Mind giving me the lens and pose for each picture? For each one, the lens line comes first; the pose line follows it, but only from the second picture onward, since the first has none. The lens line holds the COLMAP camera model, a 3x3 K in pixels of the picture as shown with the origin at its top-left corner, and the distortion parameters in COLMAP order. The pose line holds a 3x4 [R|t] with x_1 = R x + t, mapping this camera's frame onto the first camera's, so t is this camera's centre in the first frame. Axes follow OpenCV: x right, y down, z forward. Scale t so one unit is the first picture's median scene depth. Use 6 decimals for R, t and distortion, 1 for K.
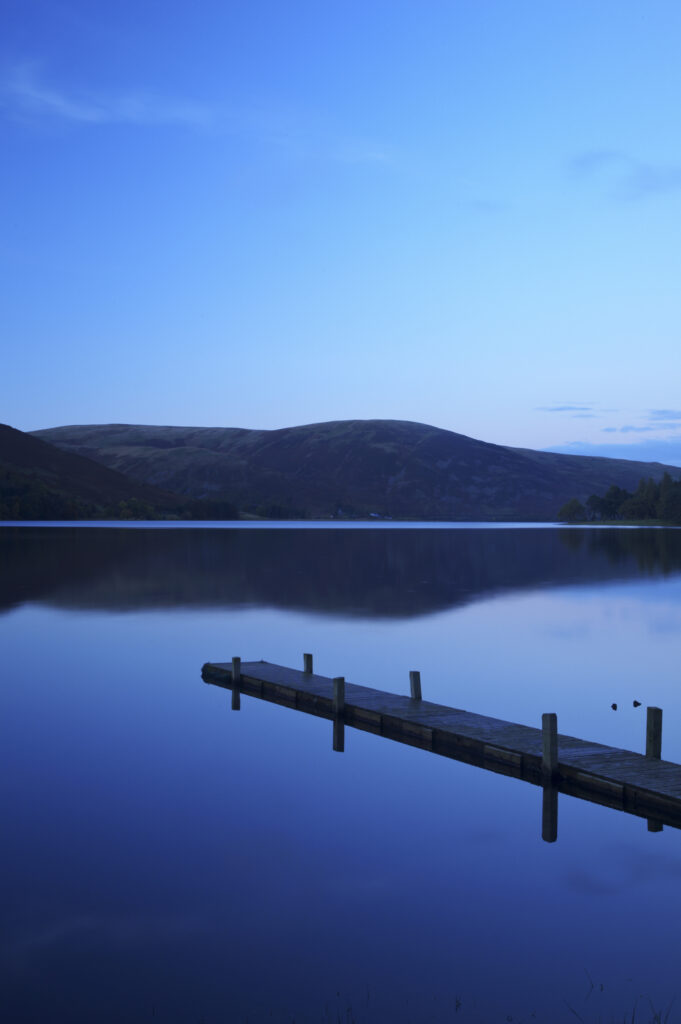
lens RADIAL K [[1338.8, 0, 340.5], [0, 1338.8, 512.0], [0, 0, 1]] dist [0.112176, -0.004870]
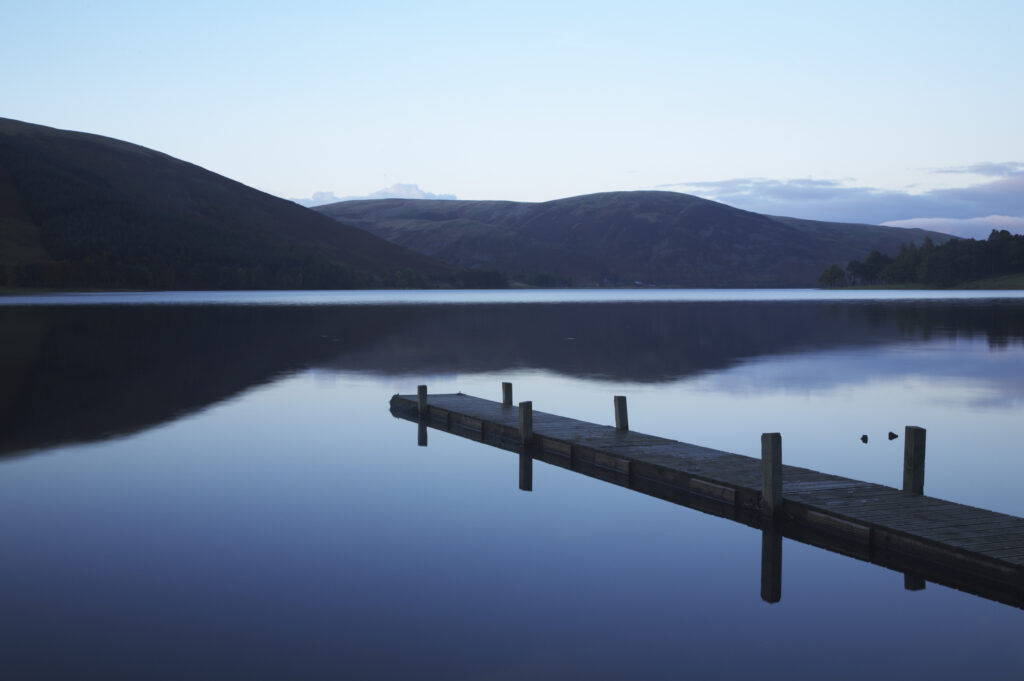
lens RADIAL K [[1268.6, 0, 512.0], [0, 1268.6, 340.5], [0, 0, 1]] dist [0.106766, 0.020461]
pose [[0.997127, -0.005234, -0.075562, 0.042786], [0.008672, 0.998939, 0.045236, 0.042394], [0.075245, -0.045761, 0.996114, 0.186039]]
